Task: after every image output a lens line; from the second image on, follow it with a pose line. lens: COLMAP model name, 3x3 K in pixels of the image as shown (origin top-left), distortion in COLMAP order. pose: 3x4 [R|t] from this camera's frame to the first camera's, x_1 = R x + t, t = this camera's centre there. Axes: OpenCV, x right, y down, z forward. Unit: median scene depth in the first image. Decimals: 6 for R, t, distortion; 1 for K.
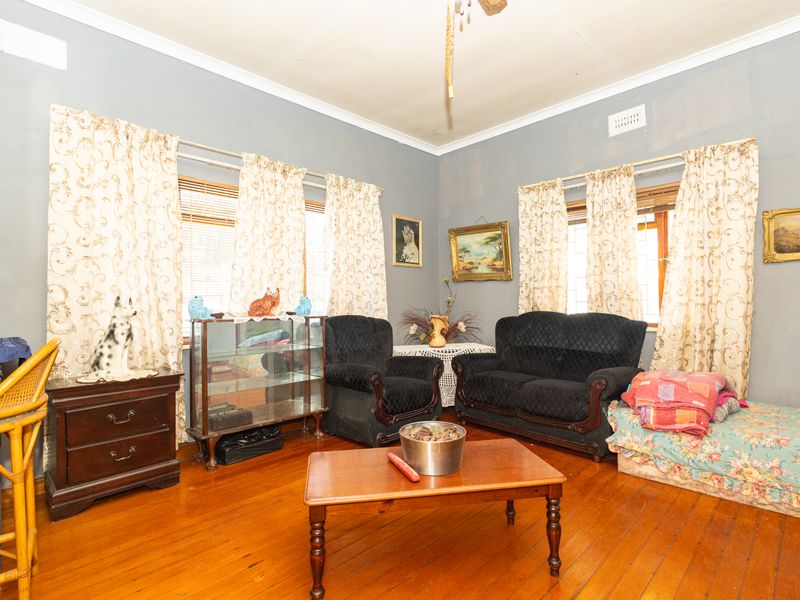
lens RADIAL K [[407.7, 0, 400.0], [0, 407.7, 300.0], [0, 0, 1]] dist [0.005654, -0.000168]
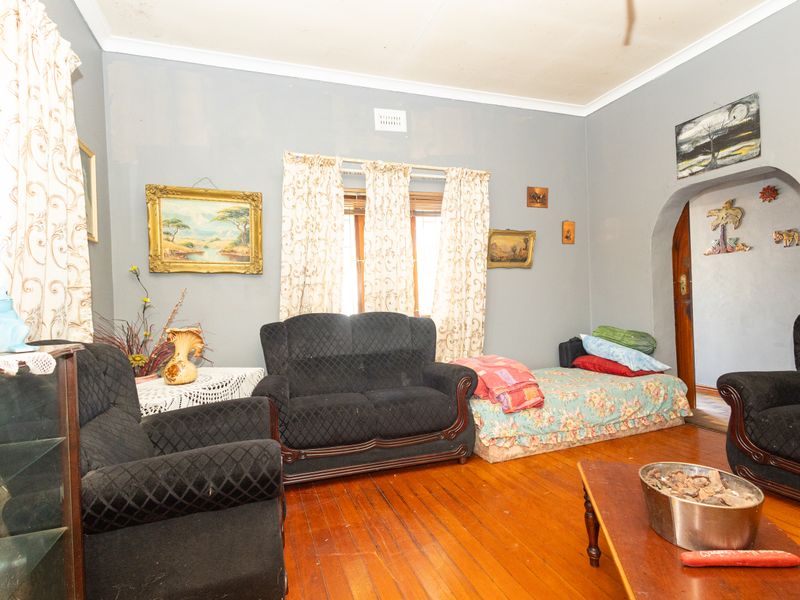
lens RADIAL K [[413.8, 0, 400.0], [0, 413.8, 300.0], [0, 0, 1]] dist [0.001242, -0.000179]
pose [[0.432006, -0.012070, 0.901790, -0.363904], [0.020030, 0.999792, 0.003787, 0.001395], [-0.901648, 0.016427, 0.432158, 0.548695]]
